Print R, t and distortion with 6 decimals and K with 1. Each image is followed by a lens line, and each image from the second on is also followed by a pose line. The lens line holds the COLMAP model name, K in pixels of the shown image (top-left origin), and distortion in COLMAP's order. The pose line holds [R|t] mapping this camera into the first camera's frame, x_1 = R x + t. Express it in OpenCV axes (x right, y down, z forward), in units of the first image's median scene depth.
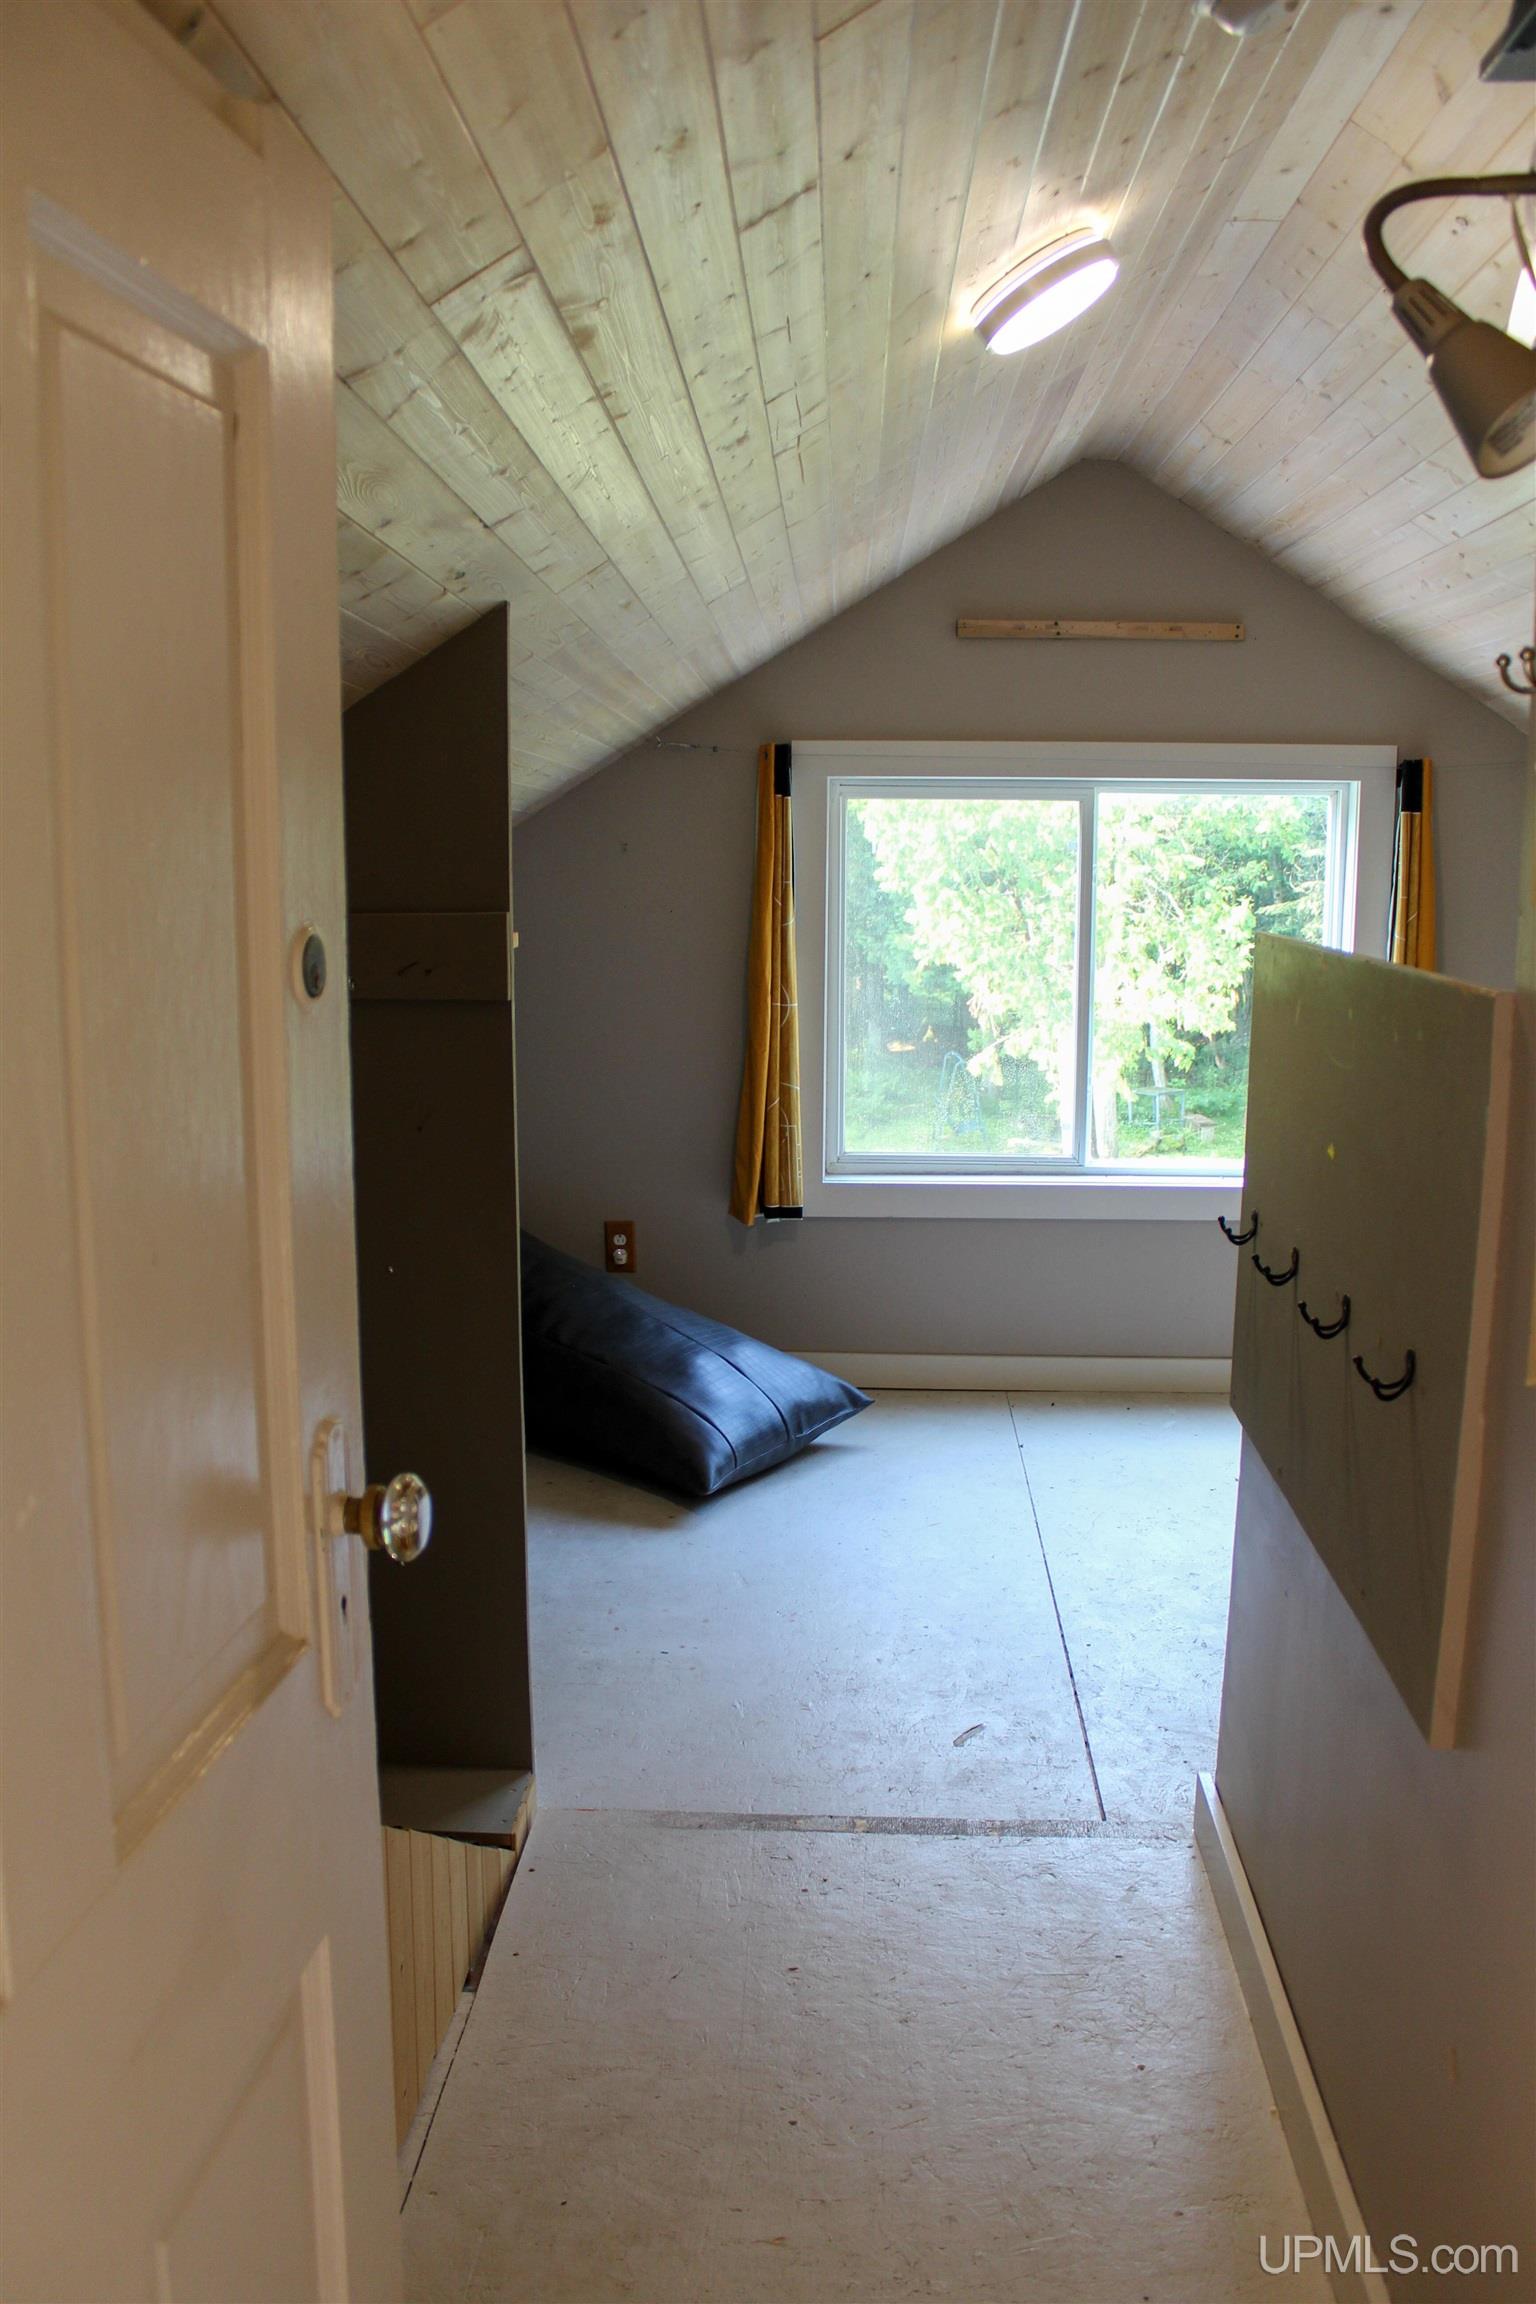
lens RADIAL K [[1899.6, 0, 768.0], [0, 1899.6, 1152.0], [0, 0, 1]] dist [-0.173536, 0.150163]
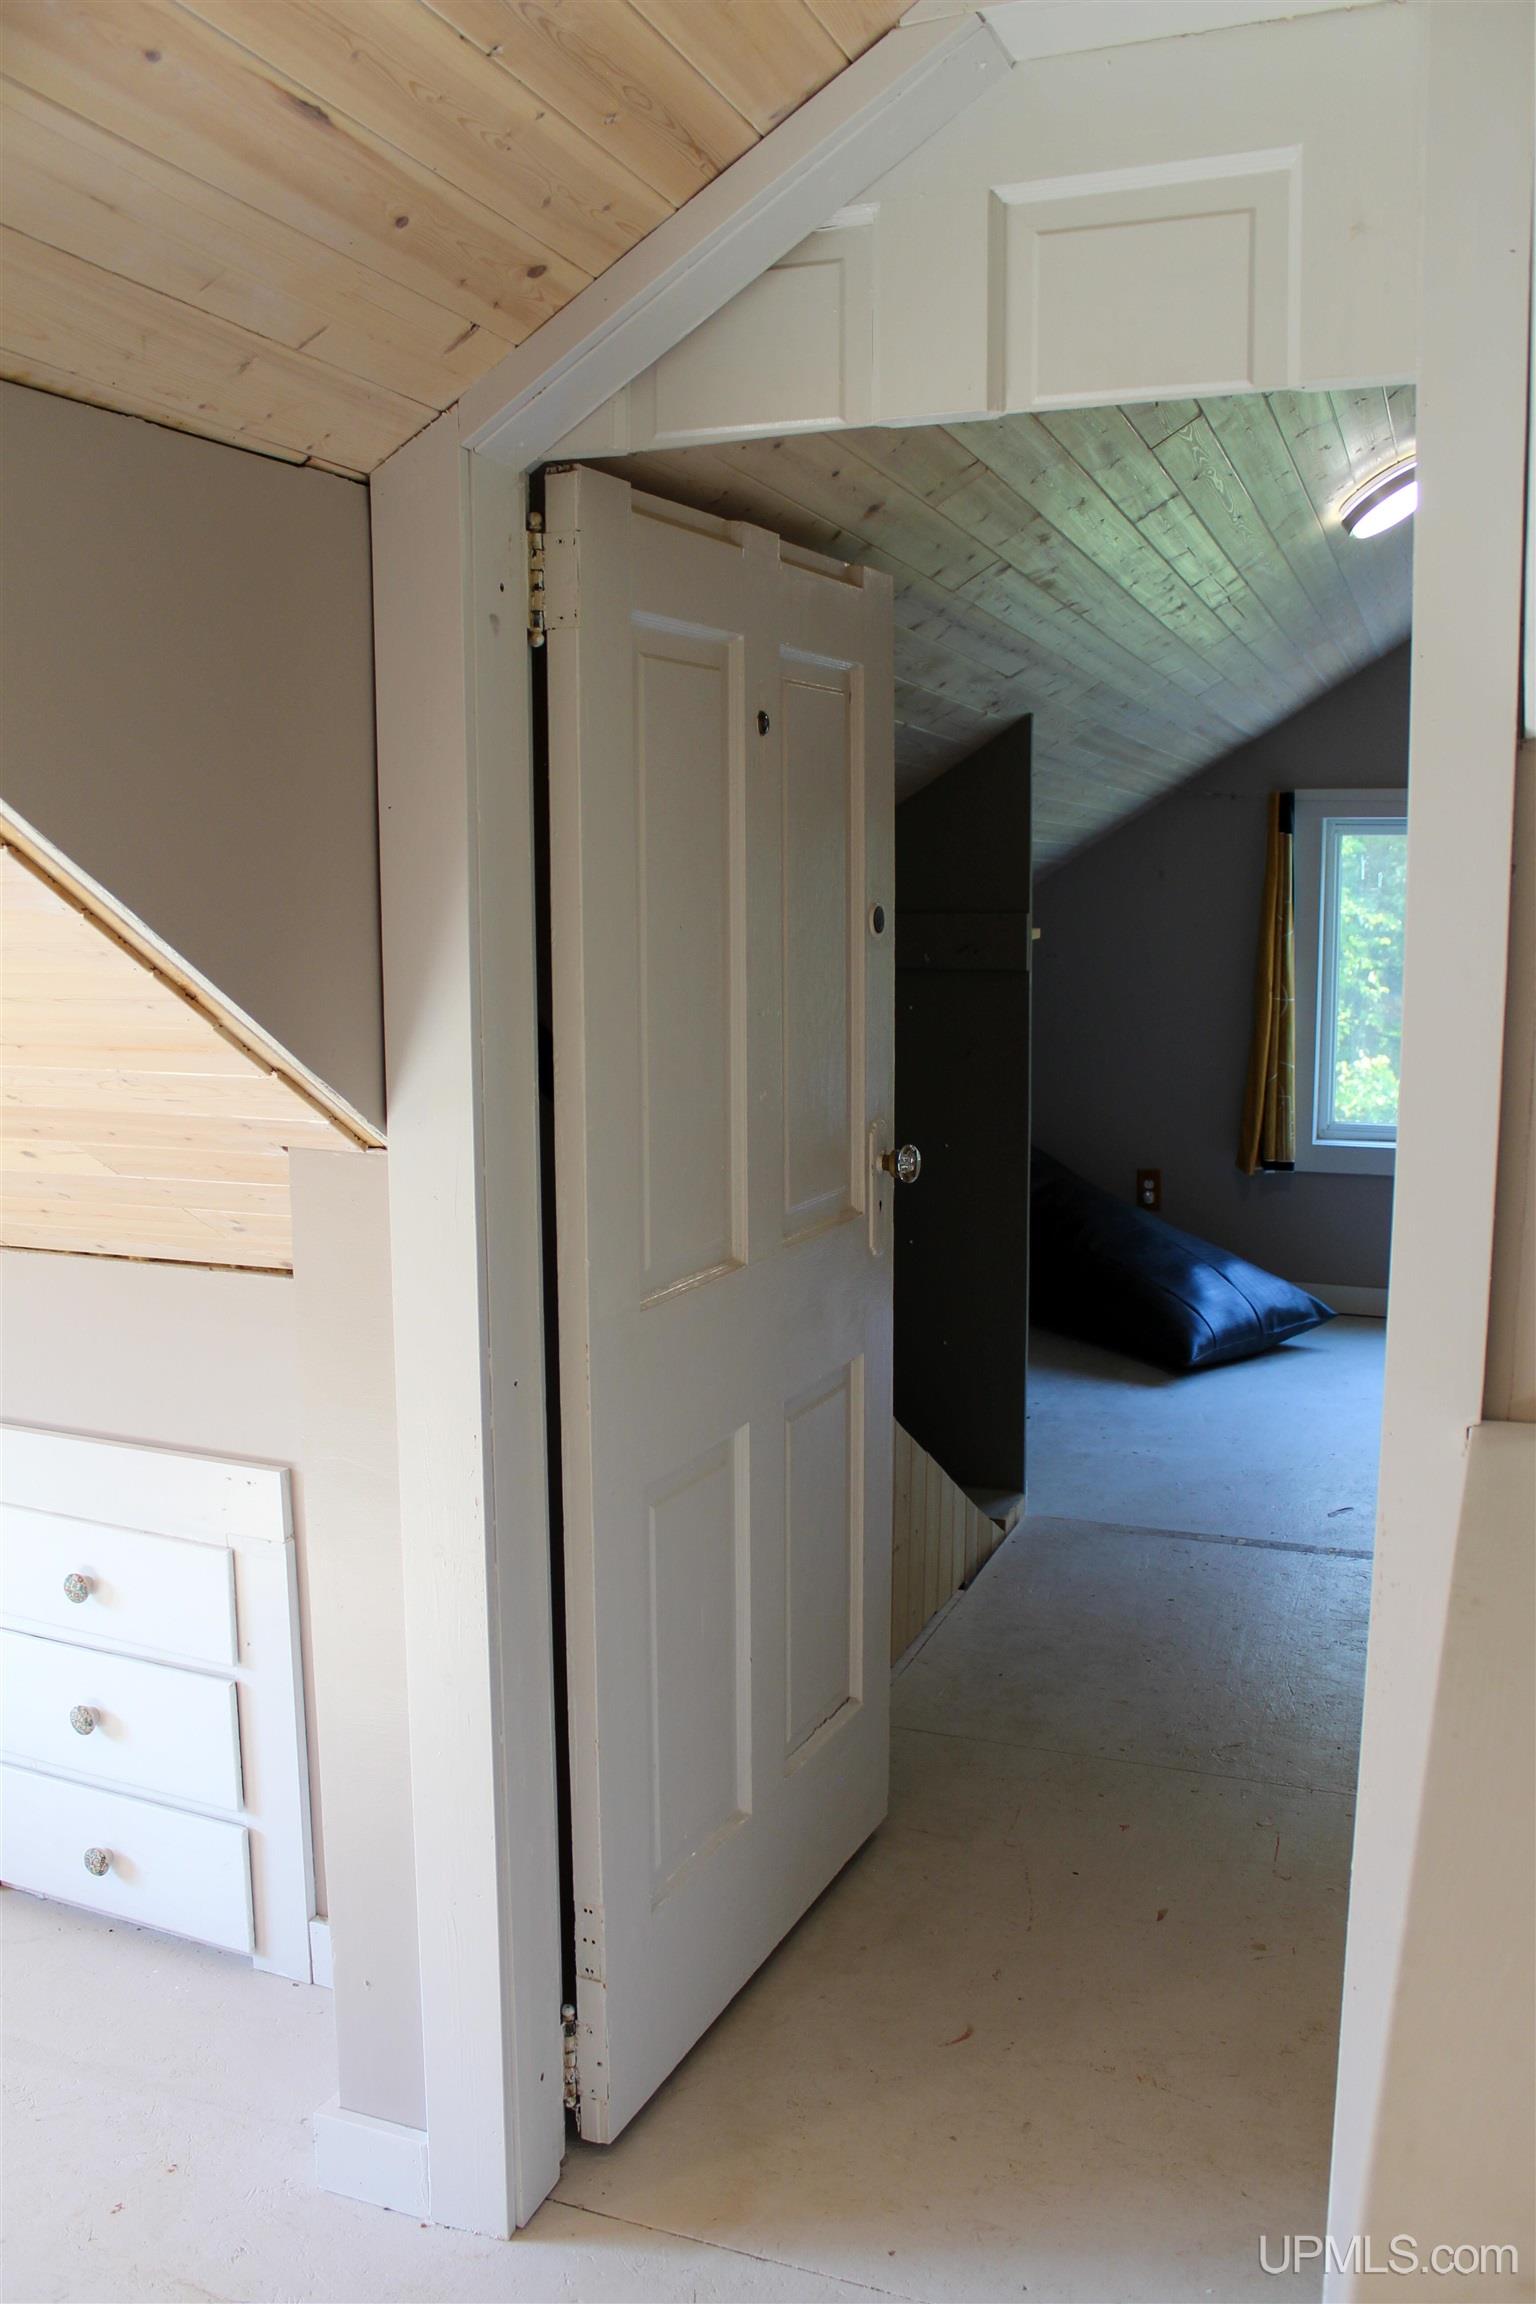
lens RADIAL K [[1899.6, 0, 768.0], [0, 1899.6, 1152.0], [0, 0, 1]] dist [-0.173536, 0.150163]
pose [[0.946443, 0.037418, -0.320697, 0.104433], [-0.042209, 0.999077, -0.007997, 0.056840], [0.320101, 0.021105, 0.947148, -0.336930]]
